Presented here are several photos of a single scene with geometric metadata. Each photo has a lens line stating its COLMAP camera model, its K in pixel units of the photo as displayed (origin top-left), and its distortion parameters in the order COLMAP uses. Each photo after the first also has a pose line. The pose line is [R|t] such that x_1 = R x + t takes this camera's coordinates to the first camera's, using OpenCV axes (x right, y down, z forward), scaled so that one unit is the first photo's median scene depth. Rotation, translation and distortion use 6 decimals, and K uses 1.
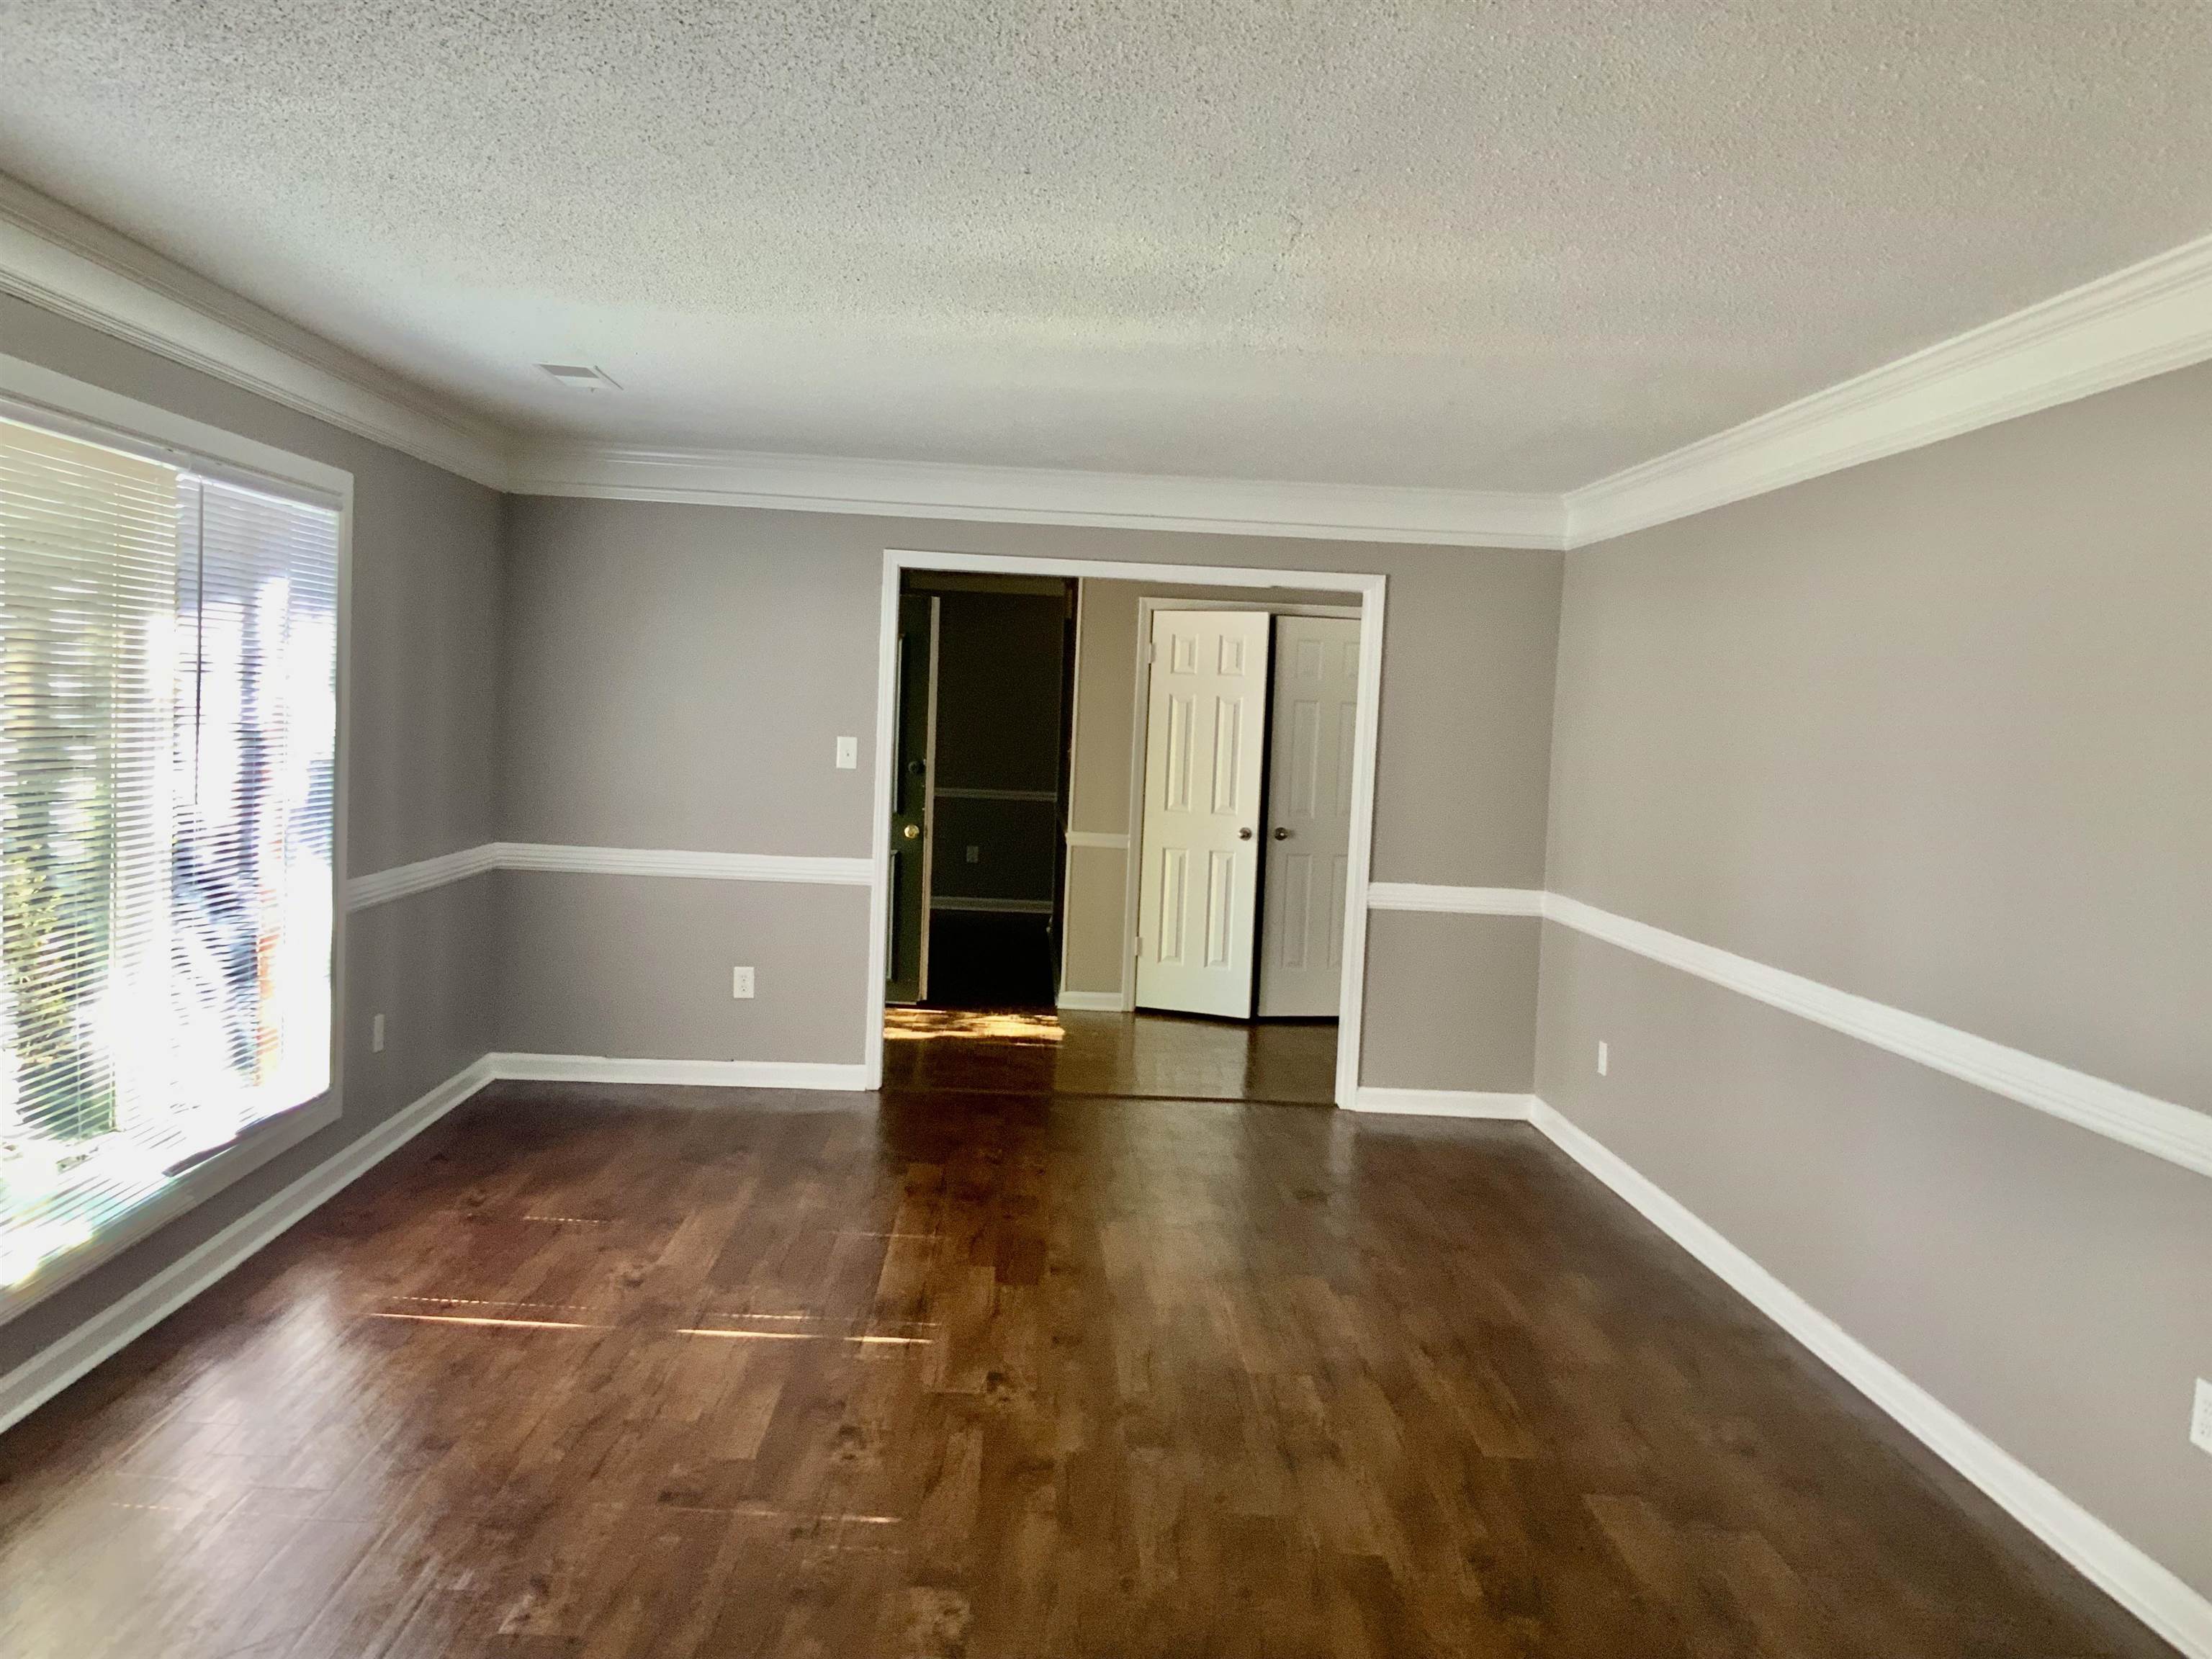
lens RADIAL K [[1812.2, 0, 1082.9], [0, 1812.2, 824.6], [0, 0, 1]] dist [0.014205, -0.011051]
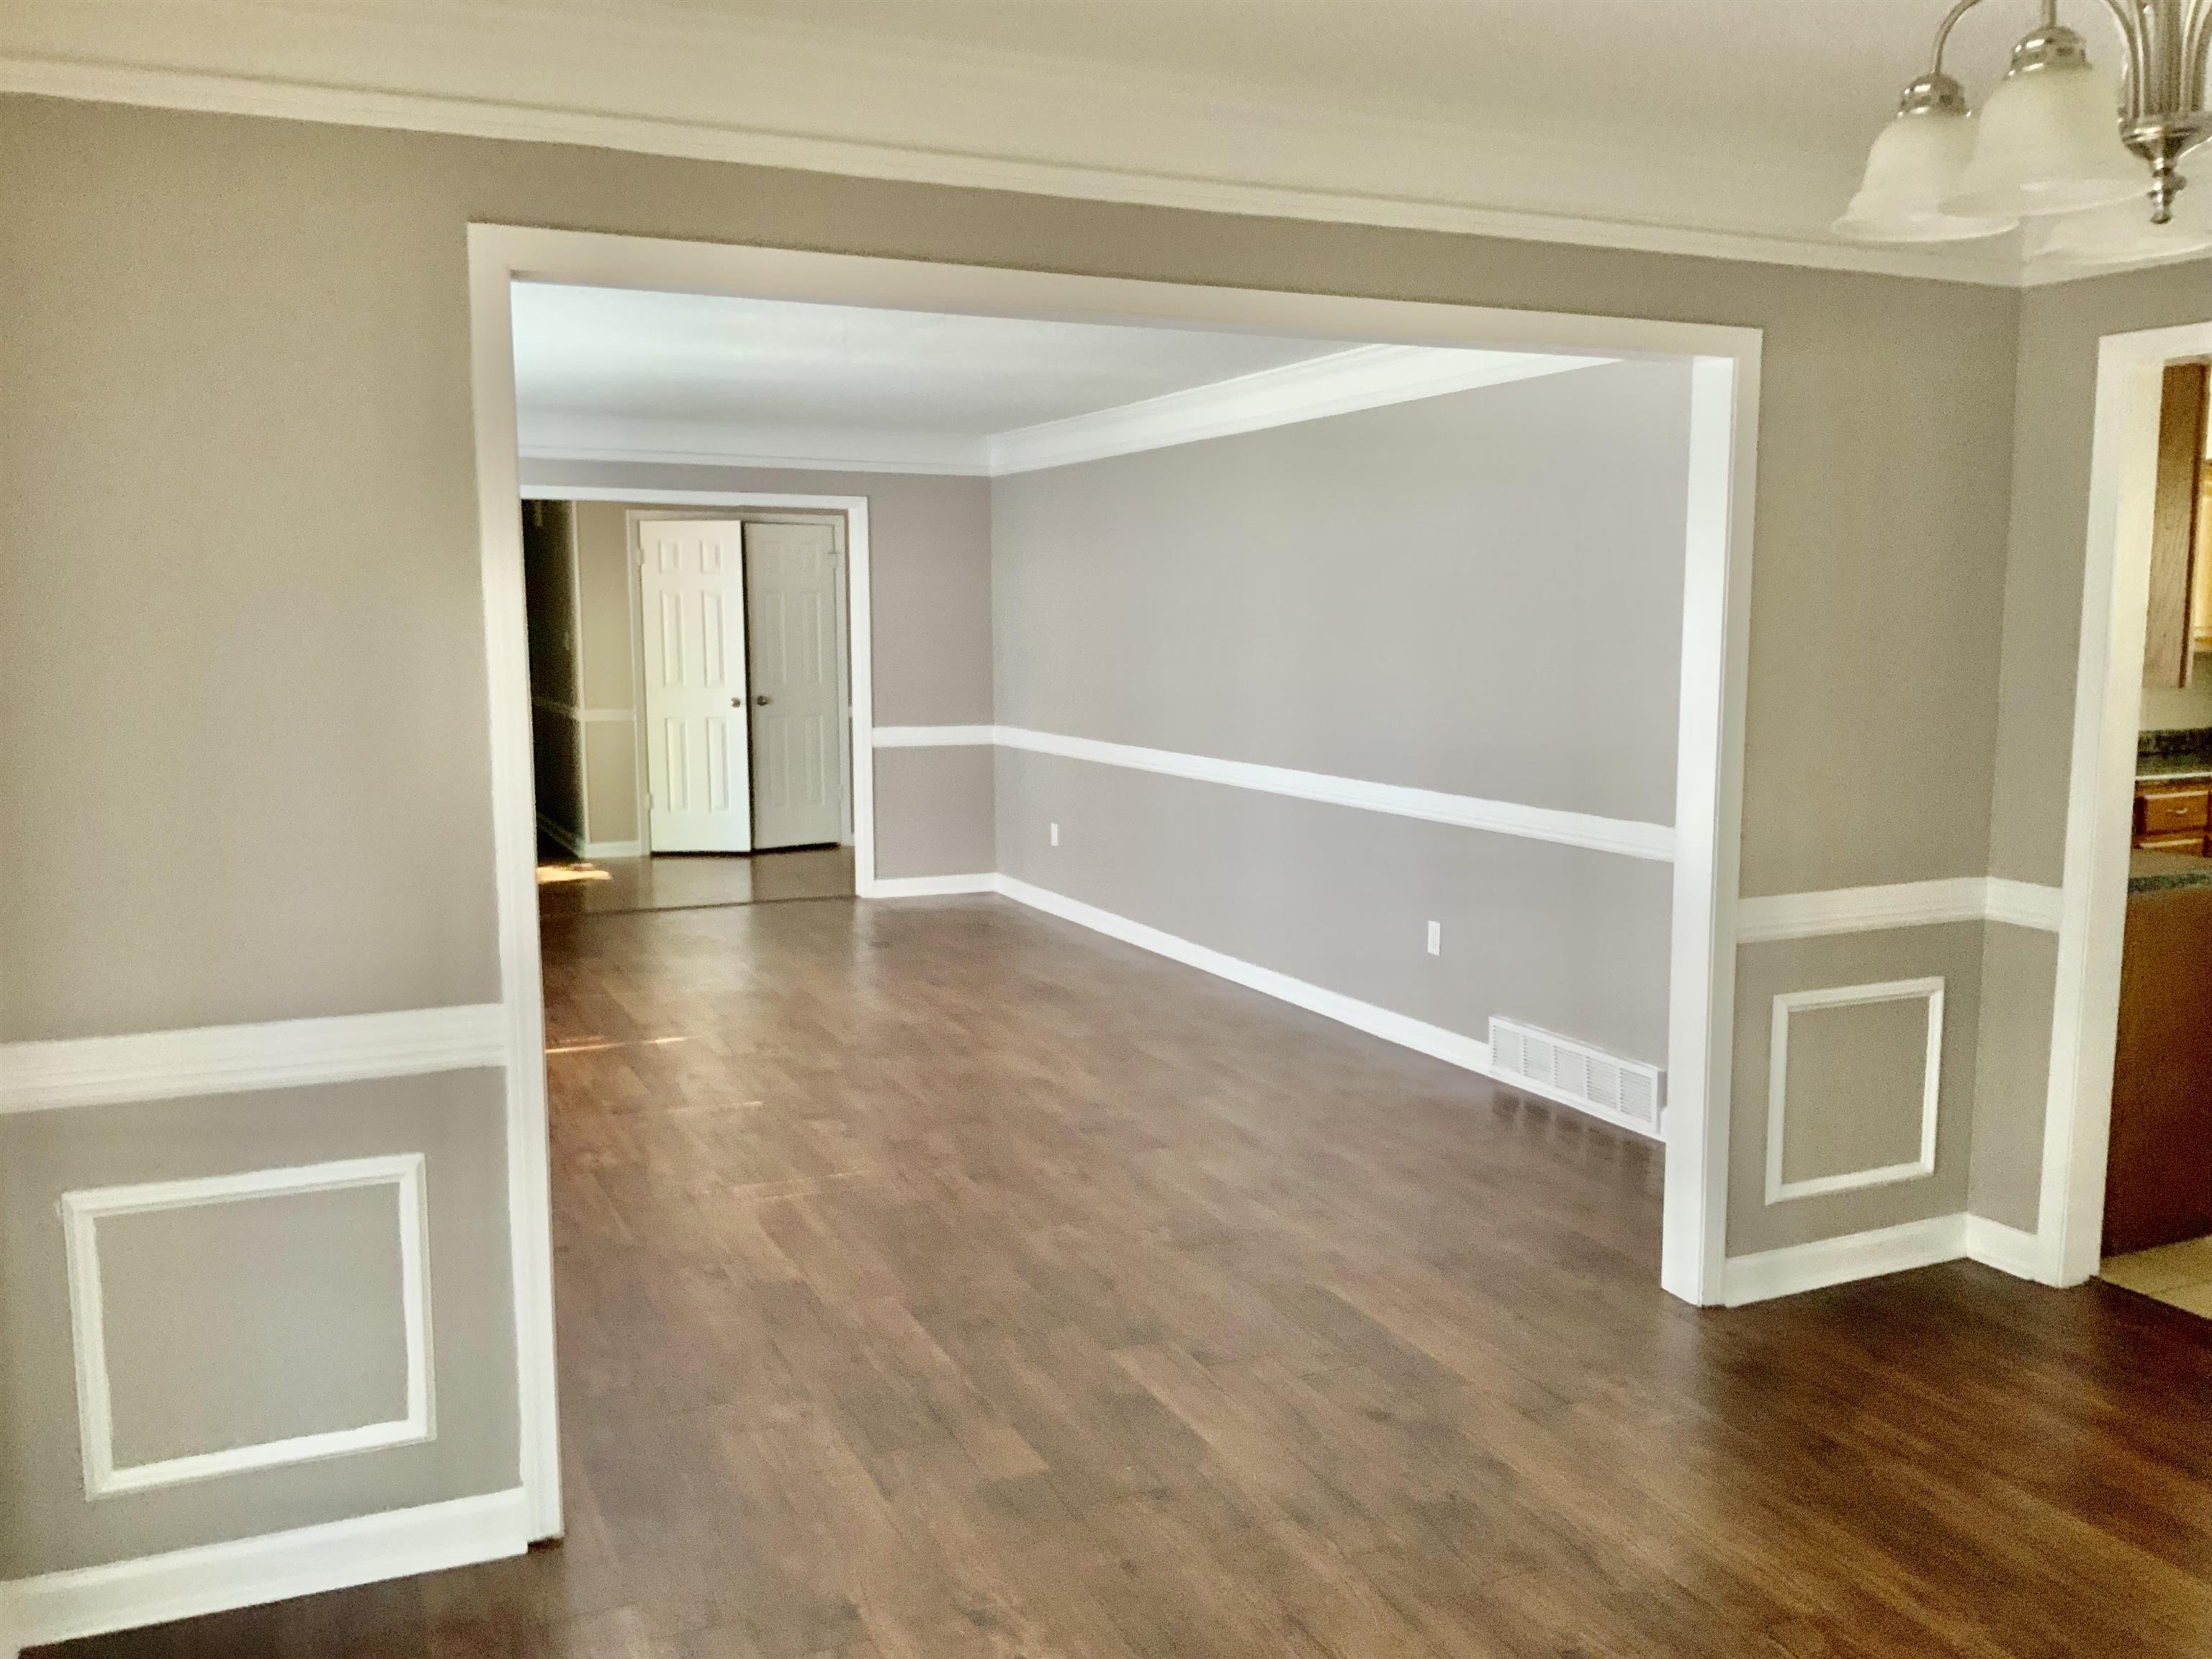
lens RADIAL K [[1812.2, 0, 1108.2], [0, 1812.2, 843.1], [0, 0, 1]] dist [0.014205, -0.011051]
pose [[0.918282, -0.093727, 0.384674, -0.172439], [0.063483, 0.993861, 0.090612, 0.004966], [-0.390805, -0.058787, 0.918594, -0.259478]]
